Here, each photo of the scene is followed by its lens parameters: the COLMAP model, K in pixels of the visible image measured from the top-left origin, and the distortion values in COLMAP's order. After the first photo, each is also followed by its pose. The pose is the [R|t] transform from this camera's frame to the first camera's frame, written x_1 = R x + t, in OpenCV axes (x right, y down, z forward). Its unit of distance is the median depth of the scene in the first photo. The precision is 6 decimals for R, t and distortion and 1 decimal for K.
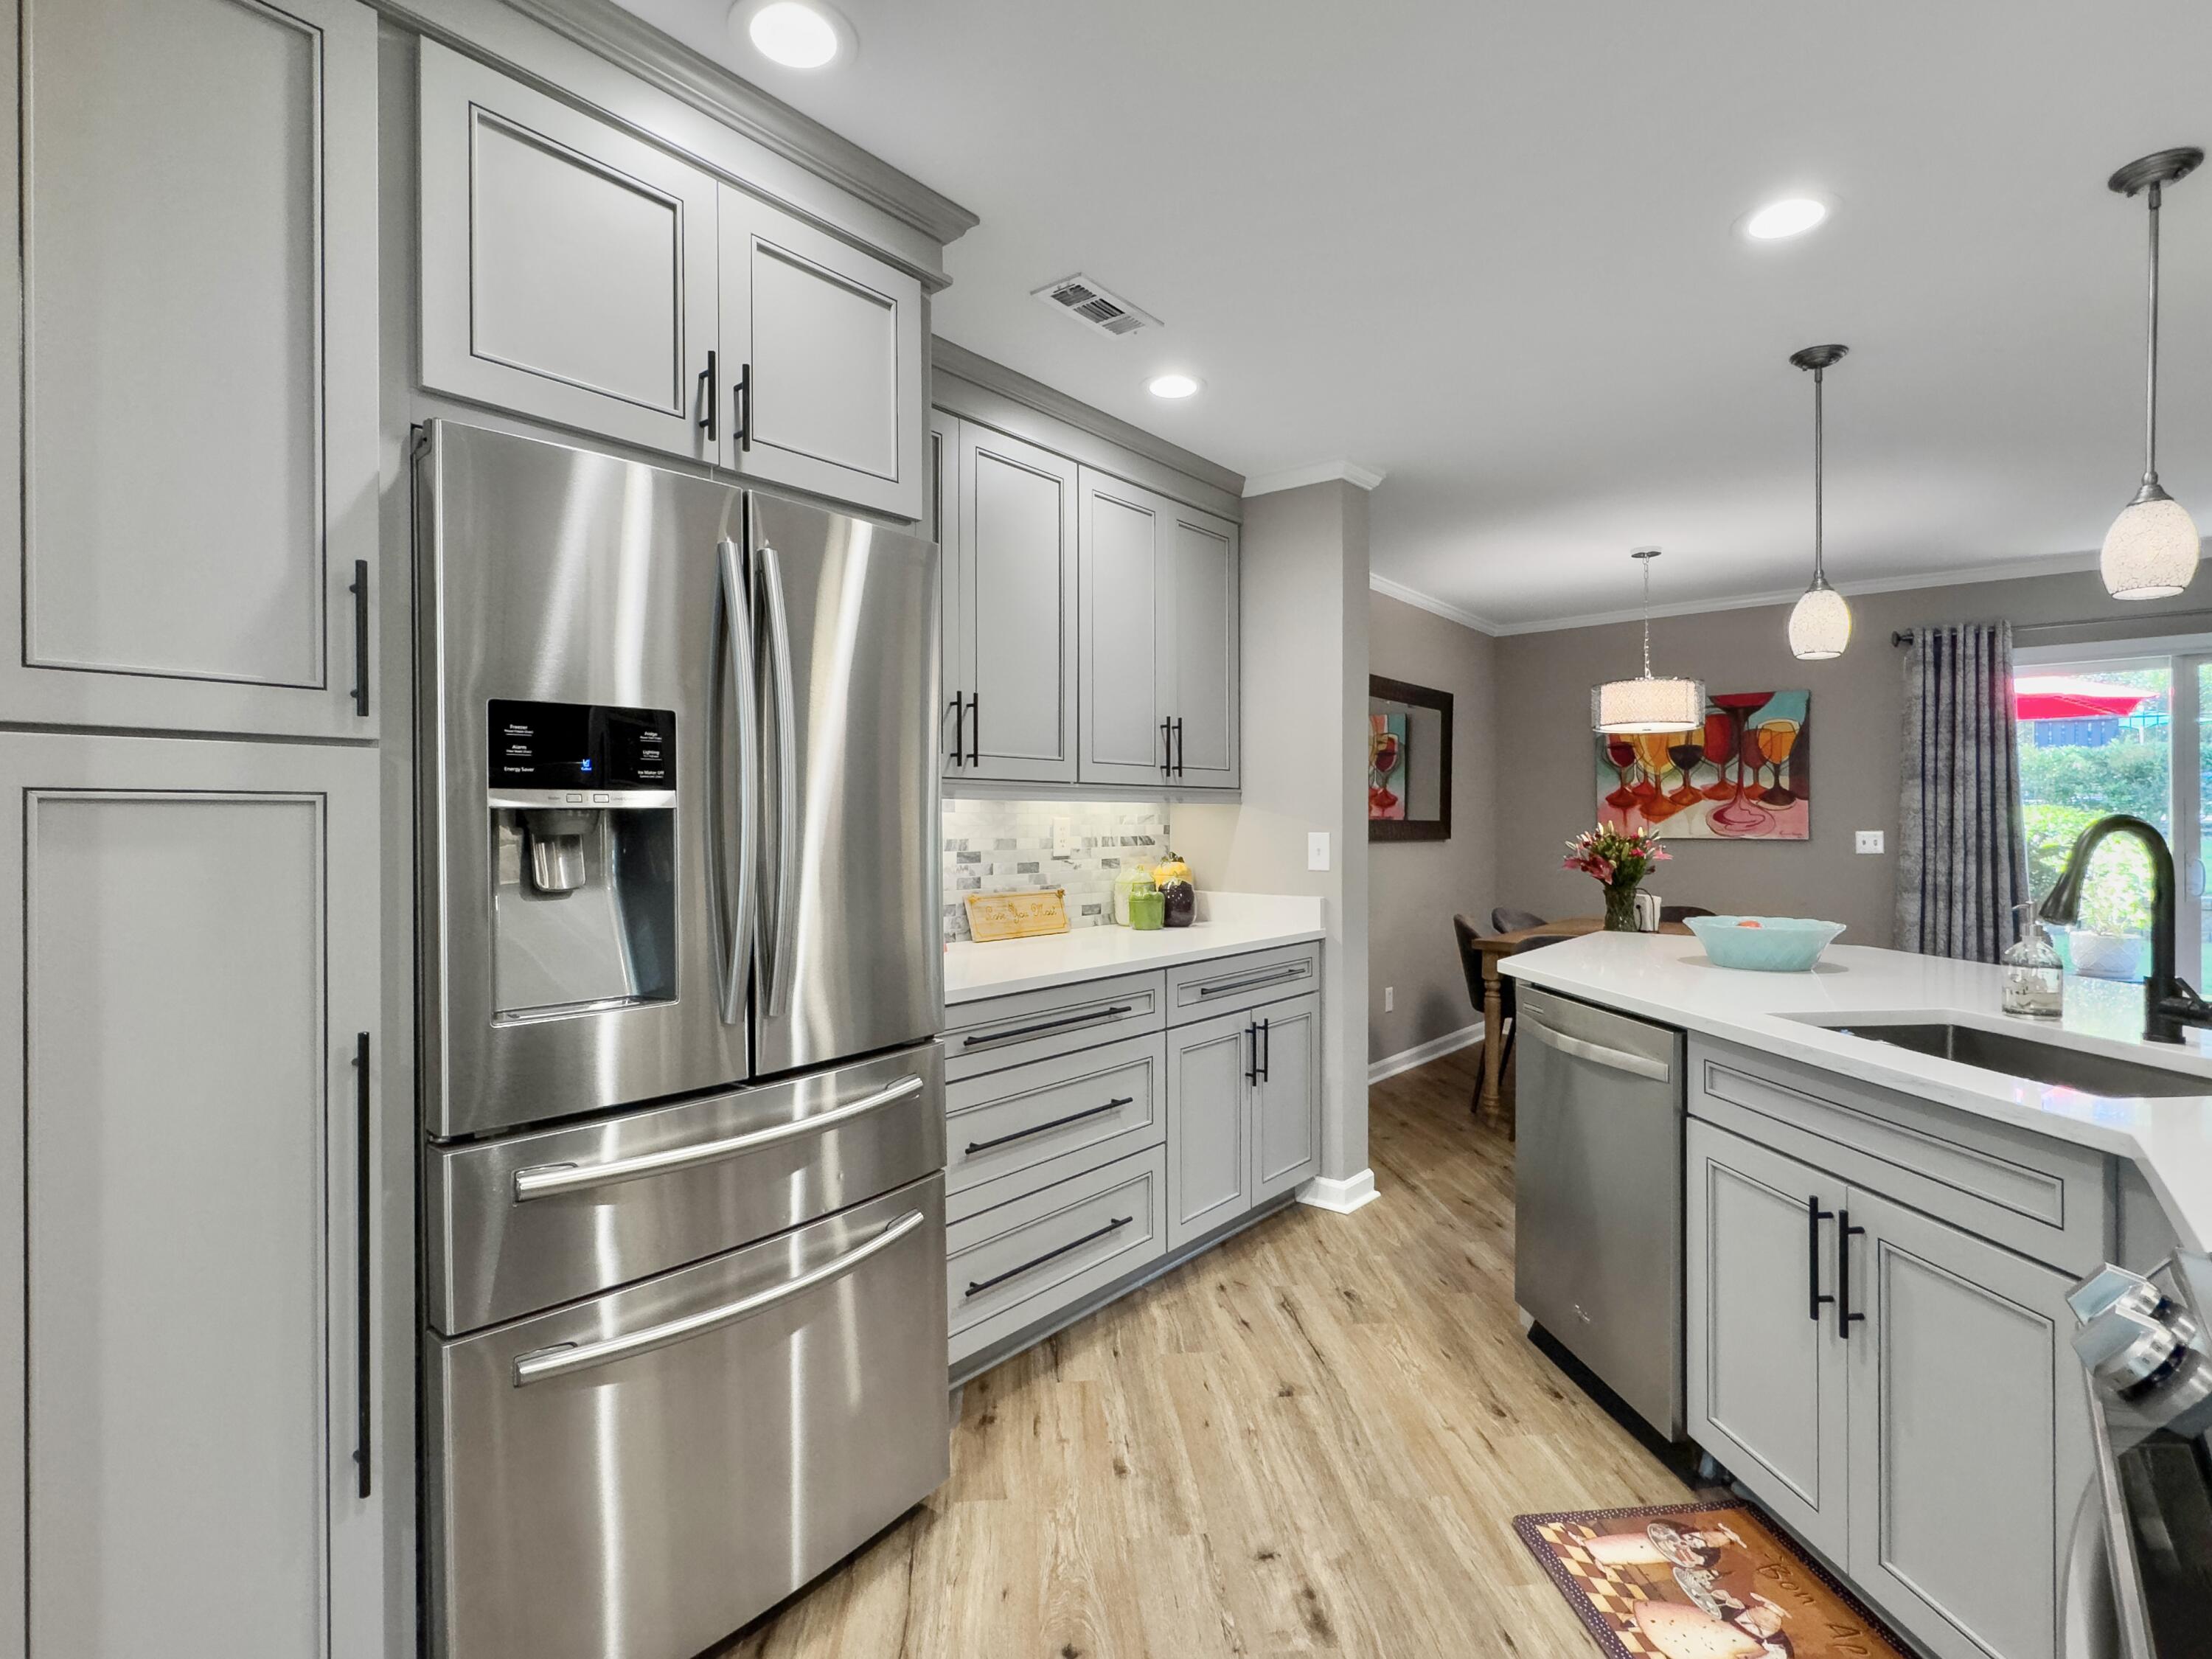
lens RADIAL K [[1072.0, 0, 1109.8], [0, 1072.0, 819.5], [0, 0, 1]] dist [0.000541, 0.000583]
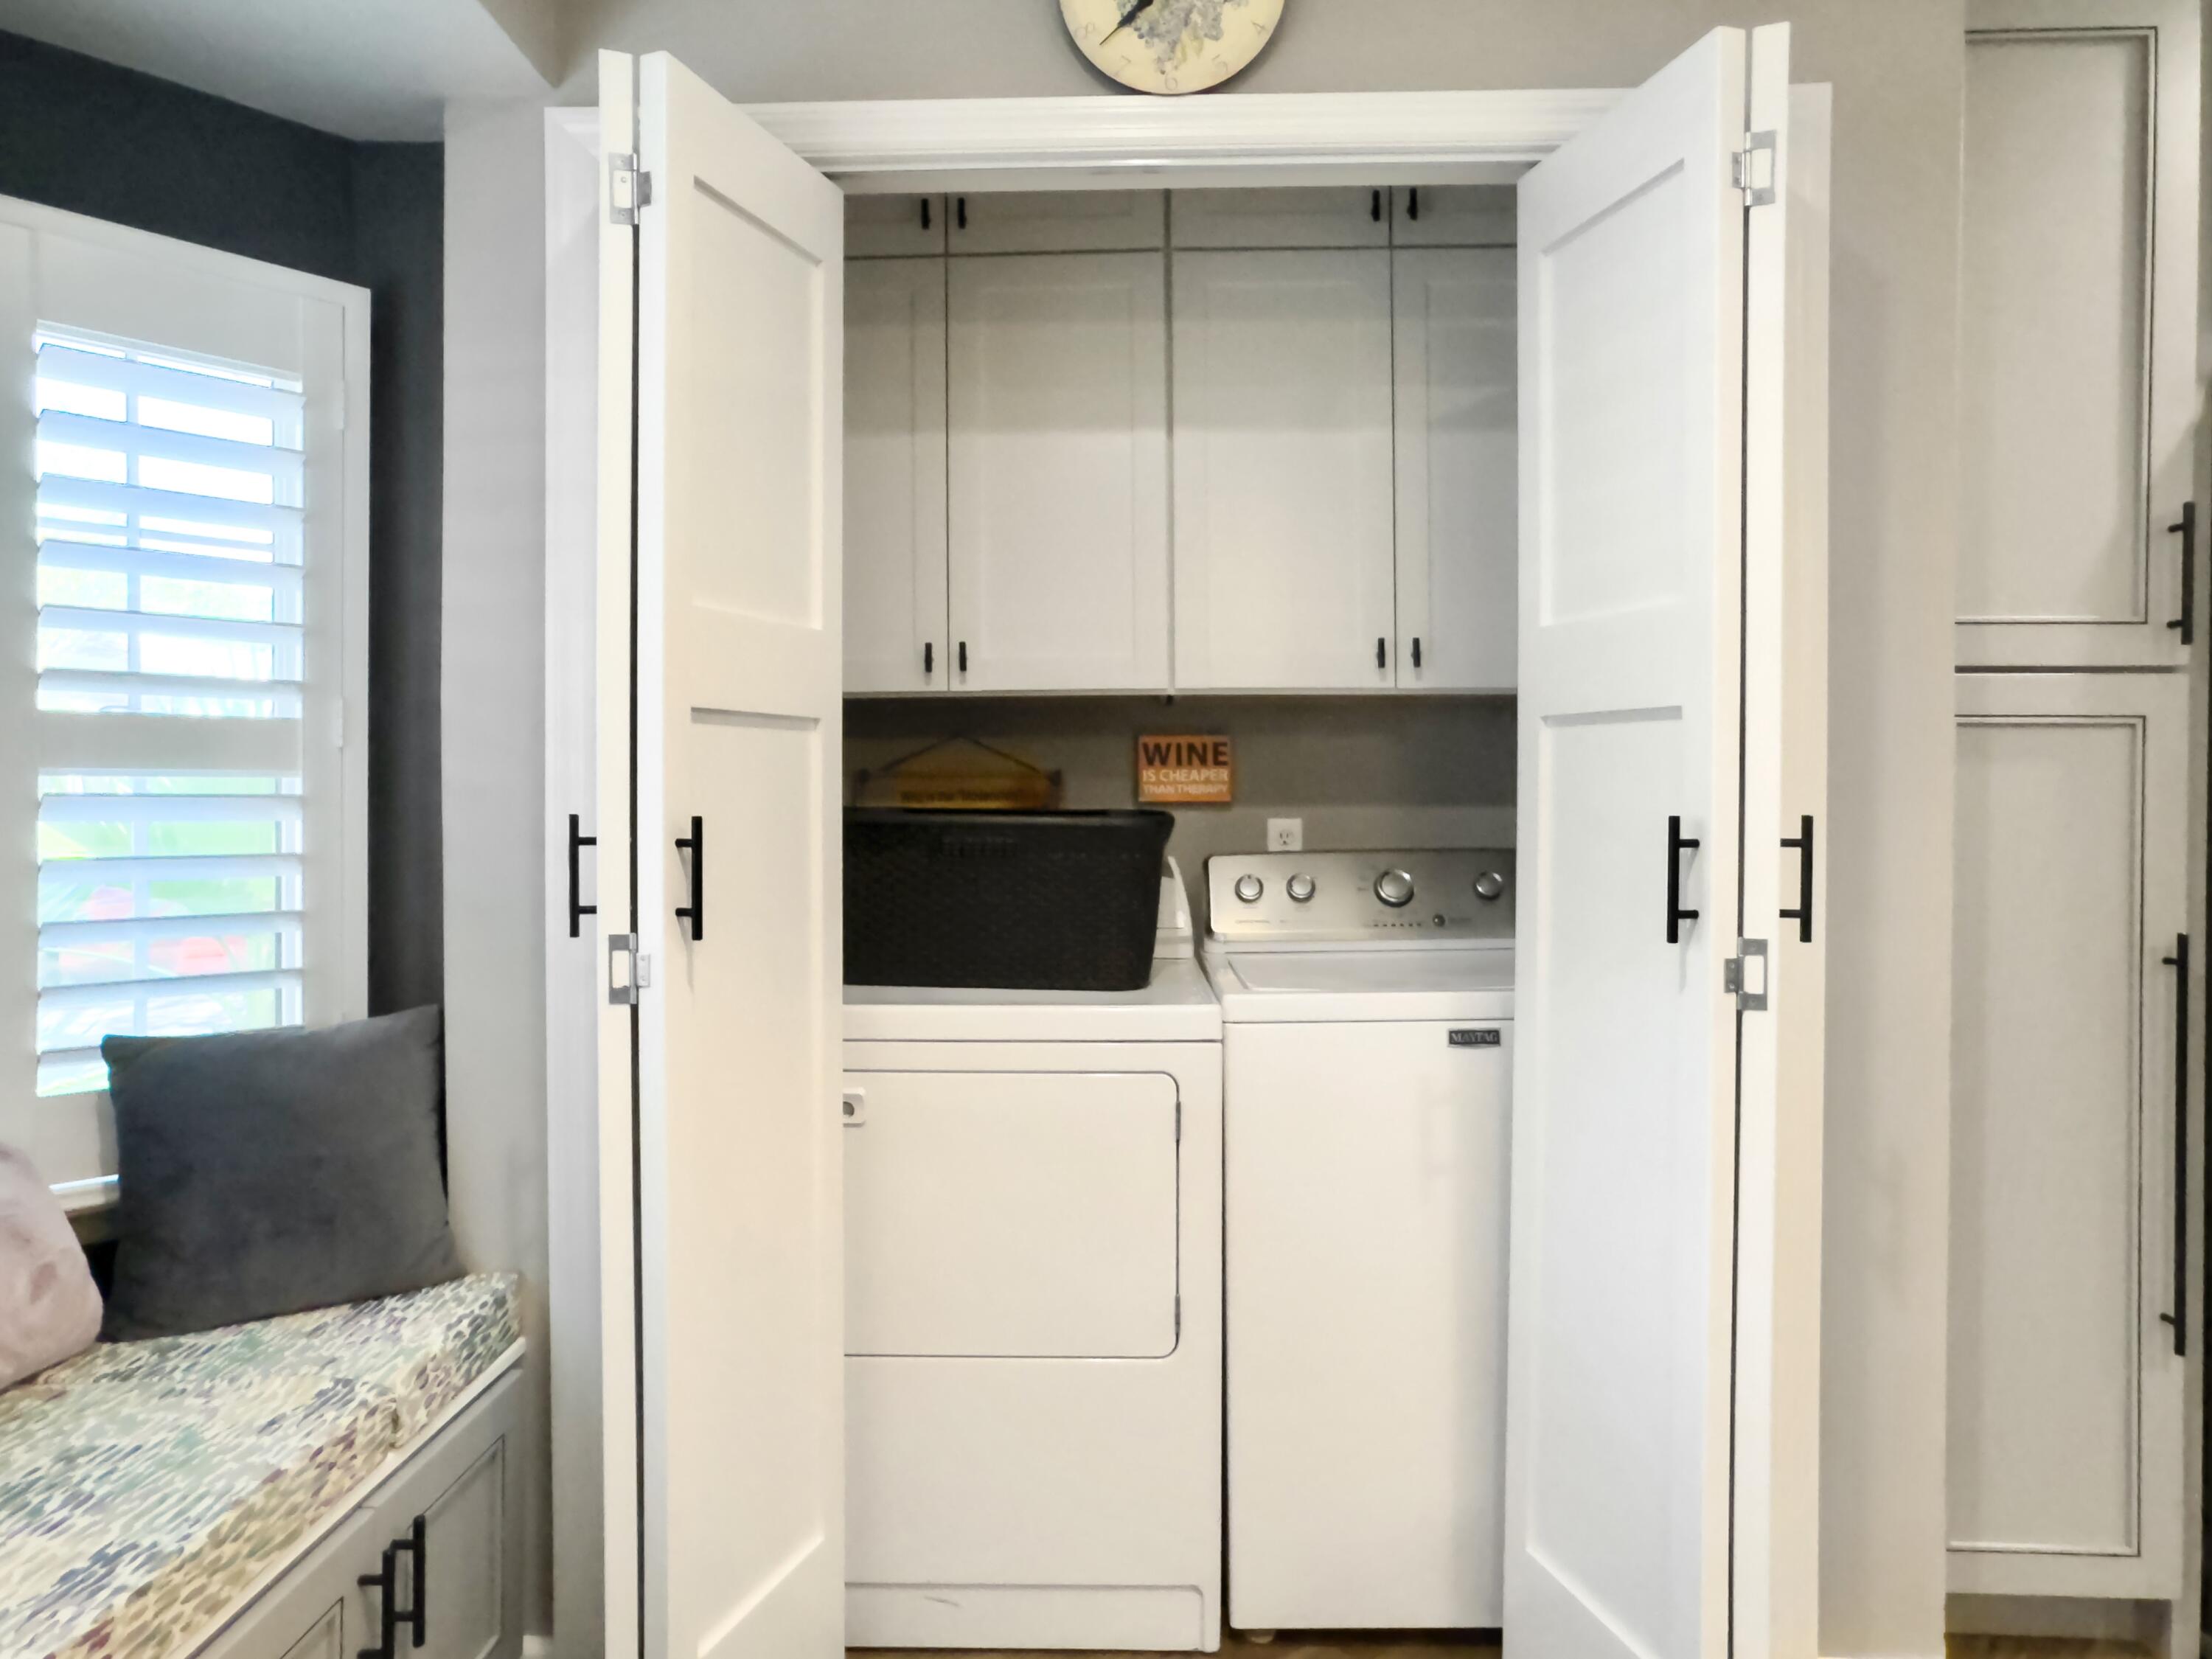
lens RADIAL K [[1338.0, 0, 1099.0], [0, 1338.0, 811.0], [0, 0, 1]] dist [-0.005790, 0.012789]
pose [[0.610939, 0.015955, -0.791517, -0.073778], [-0.005688, 0.999860, 0.015765, 0.014801], [0.791657, -0.005129, 0.610944, -0.184812]]
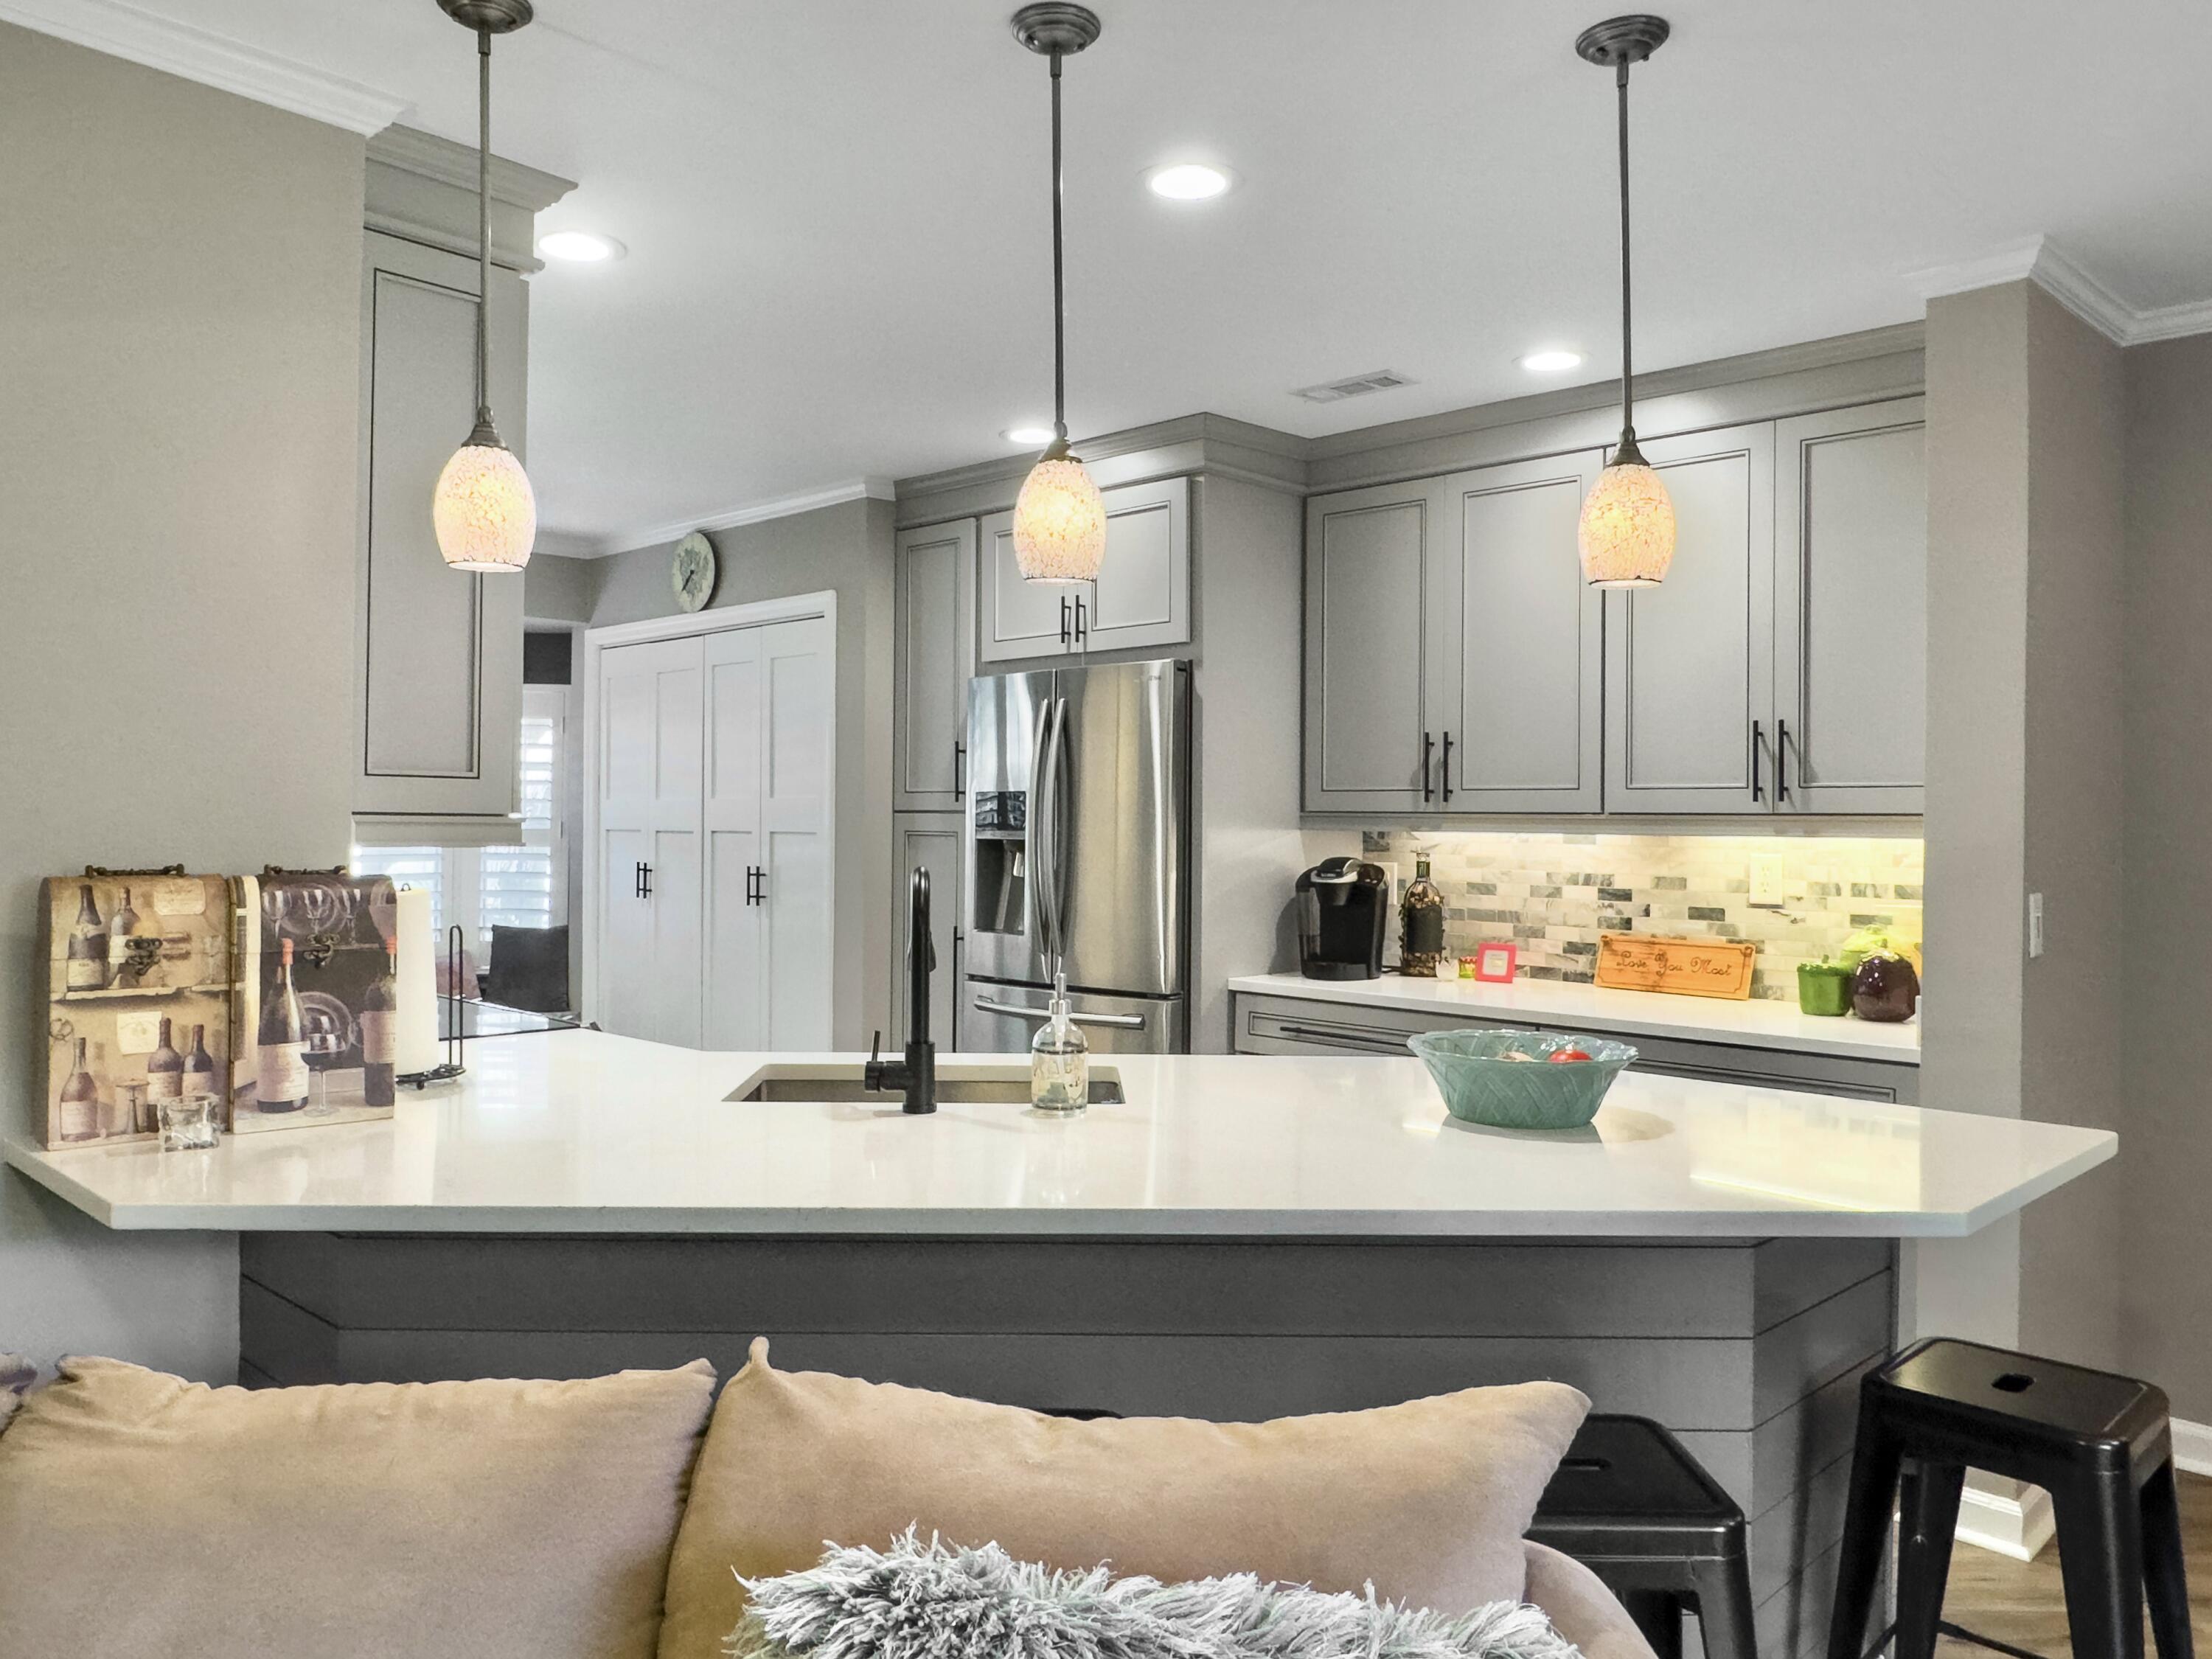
lens RADIAL K [[1589.4, 0, 1104.0], [0, 1589.4, 800.6], [0, 0, 1]] dist [-0.000369, -0.001614]
pose [[-0.077786, -0.010026, -0.996920, 0.782958], [-0.008399, 0.999921, -0.009401, -0.017629], [0.996935, 0.007642, -0.077864, 0.422647]]
